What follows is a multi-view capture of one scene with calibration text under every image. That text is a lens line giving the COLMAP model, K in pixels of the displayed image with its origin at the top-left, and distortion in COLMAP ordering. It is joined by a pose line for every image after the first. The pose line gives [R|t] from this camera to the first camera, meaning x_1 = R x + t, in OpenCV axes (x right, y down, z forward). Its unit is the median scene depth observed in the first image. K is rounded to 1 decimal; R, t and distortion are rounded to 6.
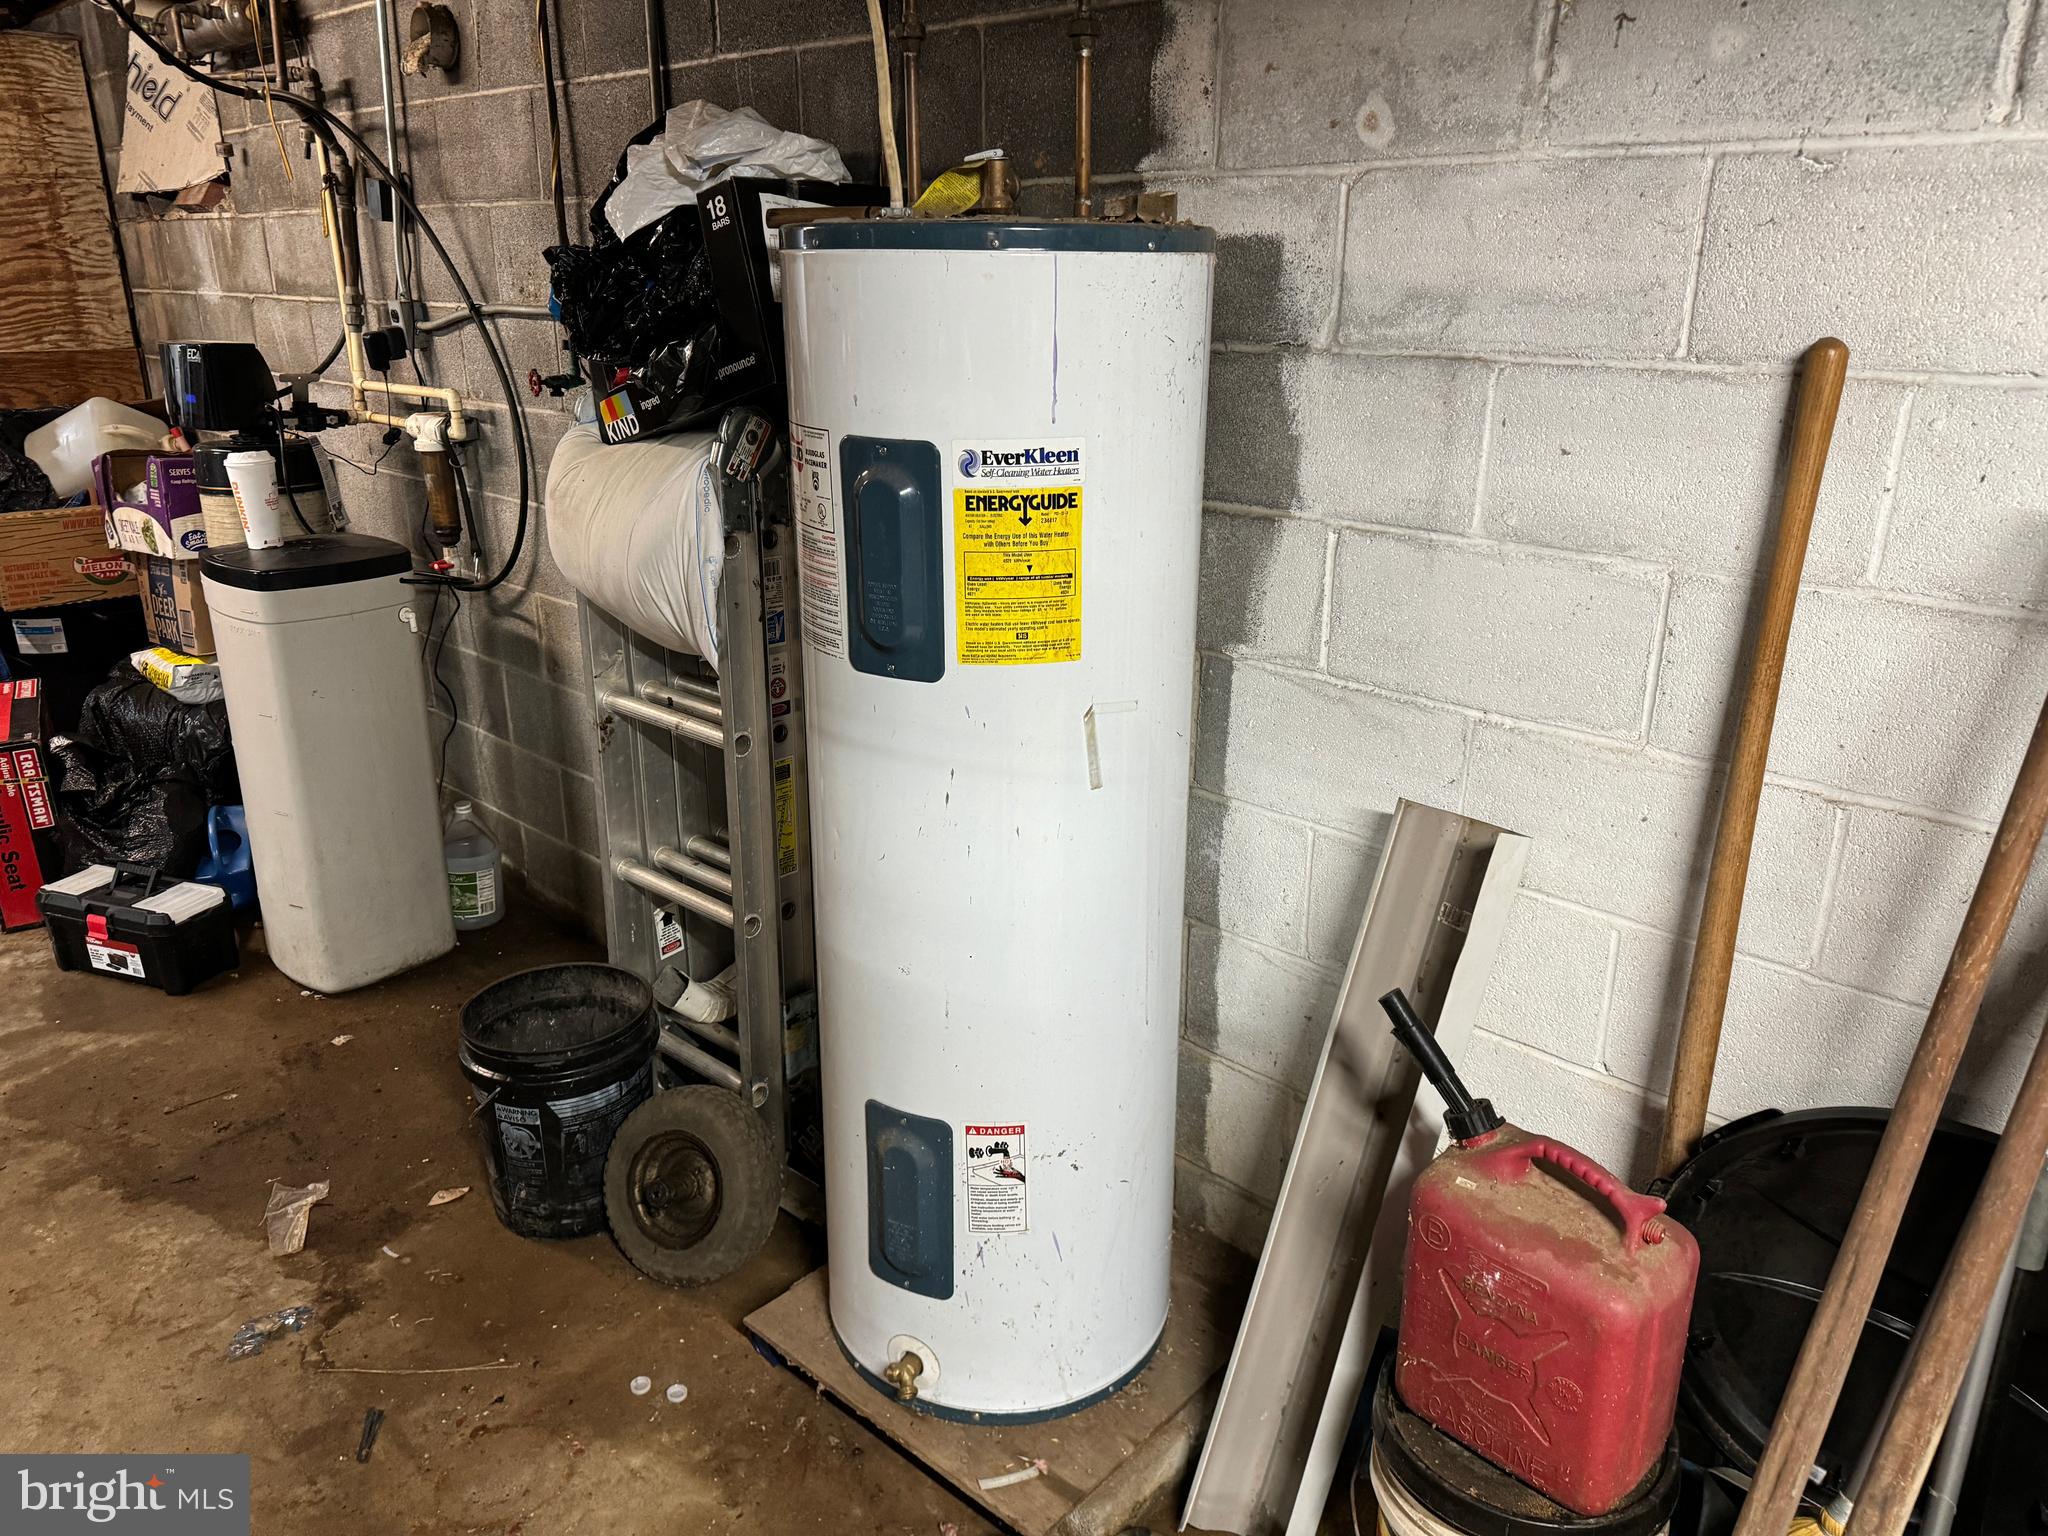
lens RADIAL K [[1421.3, 0, 1020.7], [0, 1421.3, 776.1], [0, 0, 1]] dist [0.089570, -0.108475]
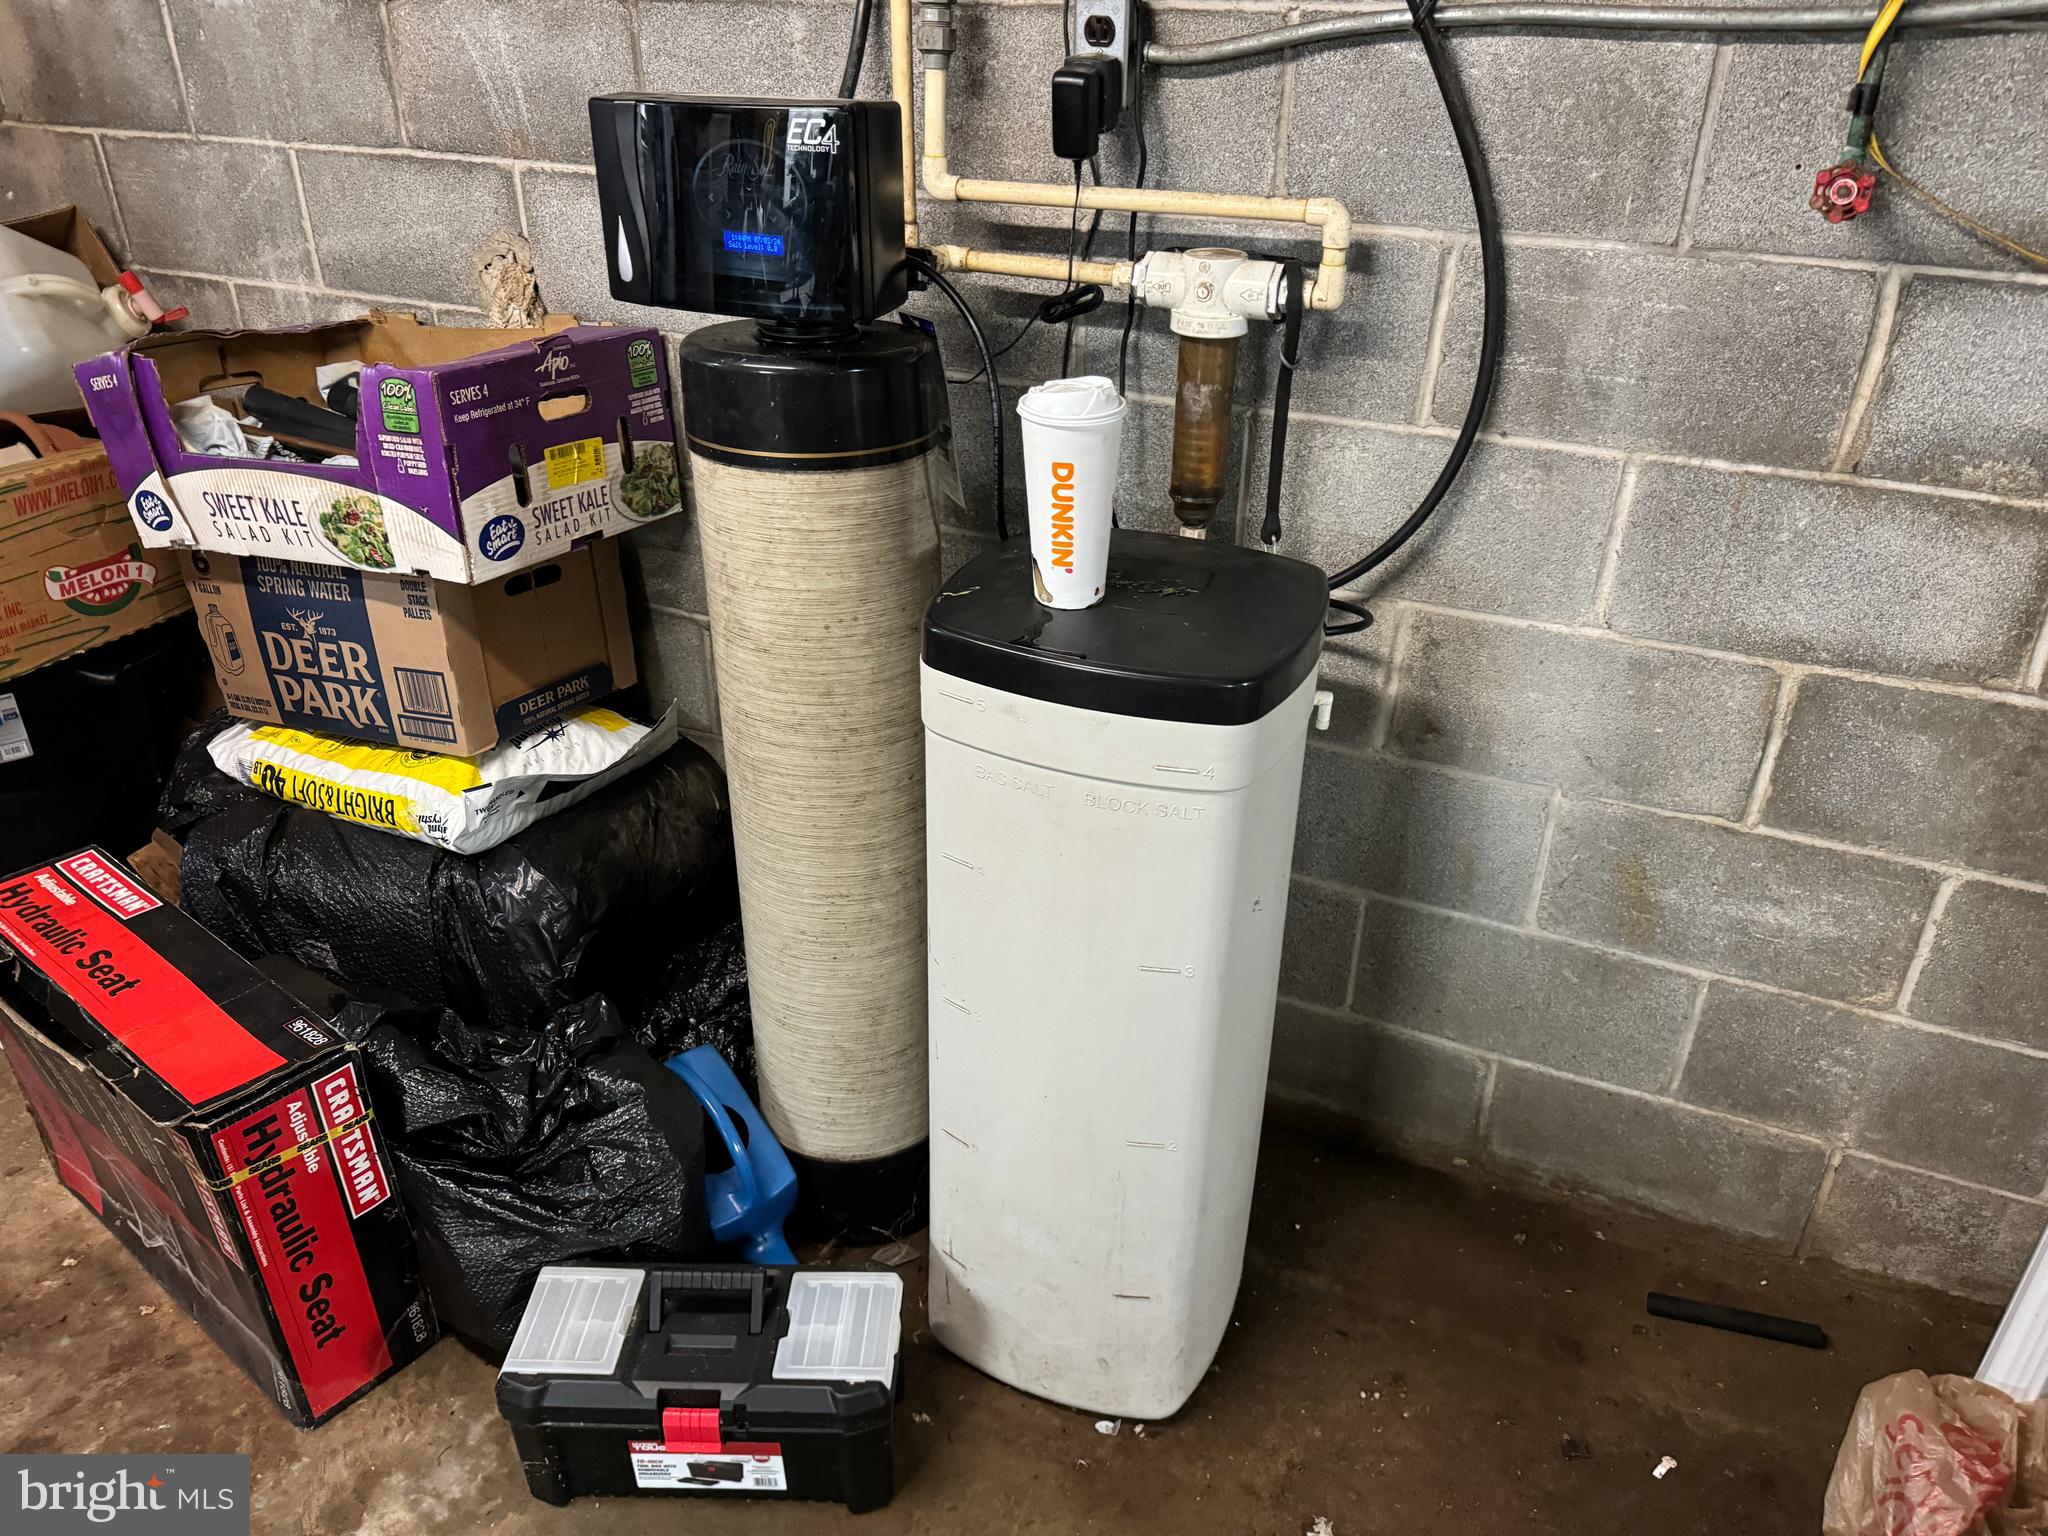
lens RADIAL K [[1421.3, 0, 1020.7], [0, 1421.3, 776.1], [0, 0, 1]] dist [0.089570, -0.108475]
pose [[0.941706, -0.154862, 0.298676, -0.563019], [0.103309, 0.977977, 0.181350, -0.154541], [-0.320182, -0.139922, 0.936966, 0.487772]]
